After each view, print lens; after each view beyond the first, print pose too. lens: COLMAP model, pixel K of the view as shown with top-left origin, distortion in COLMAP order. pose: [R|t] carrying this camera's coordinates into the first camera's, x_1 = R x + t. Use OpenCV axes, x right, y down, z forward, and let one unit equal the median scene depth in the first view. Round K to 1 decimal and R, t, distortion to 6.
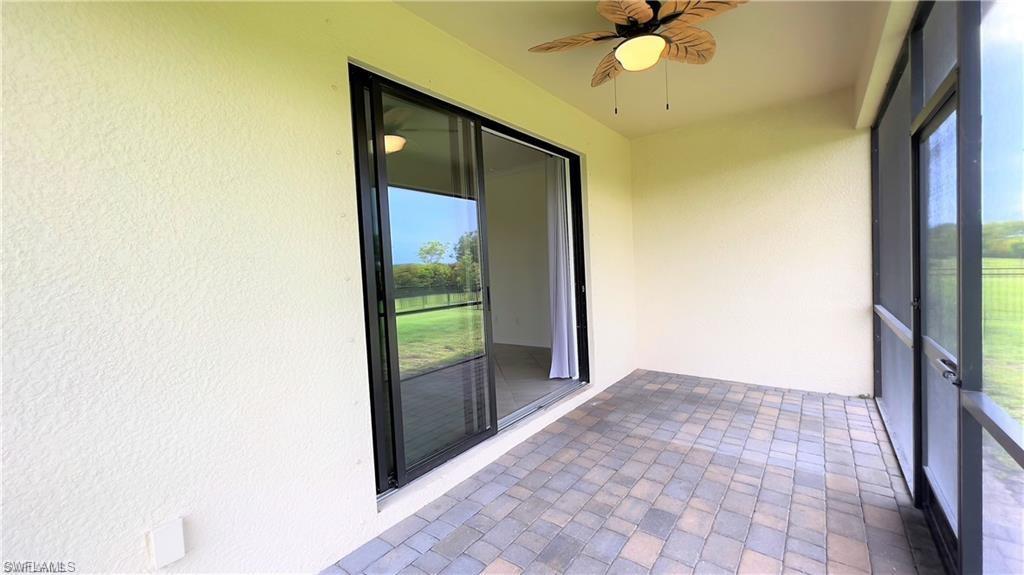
lens RADIAL K [[410.9, 0, 510.9], [0, 410.9, 285.5], [0, 0, 1]] dist [-0.001085, 0.000248]
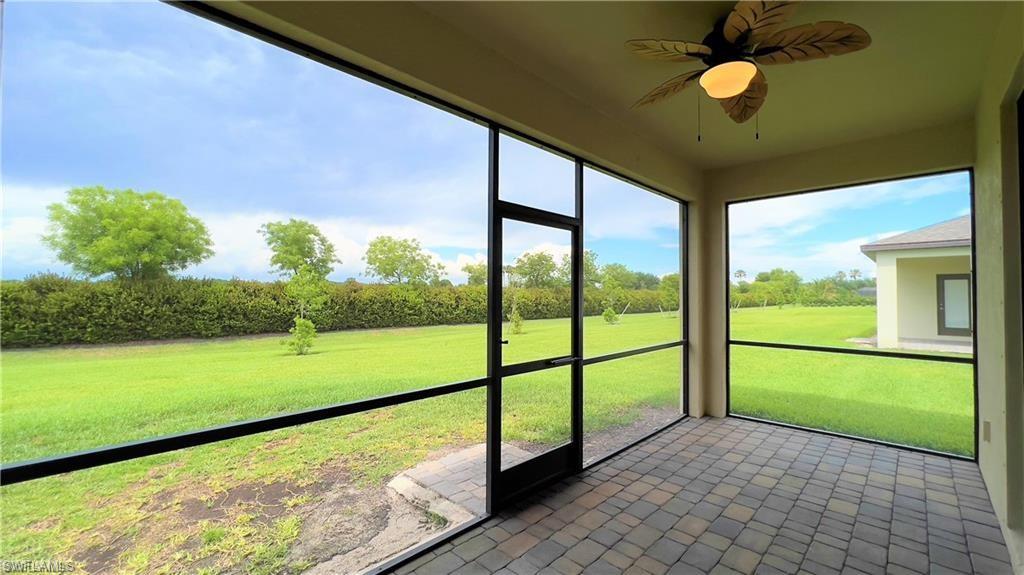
lens RADIAL K [[410.9, 0, 510.9], [0, 410.9, 285.5], [0, 0, 1]] dist [-0.001085, 0.000248]
pose [[-0.989780, 0.047515, 0.134456, 0.709647], [0.049910, 0.998649, 0.014494, -0.126512], [-0.133585, 0.021056, -0.990814, 2.034241]]
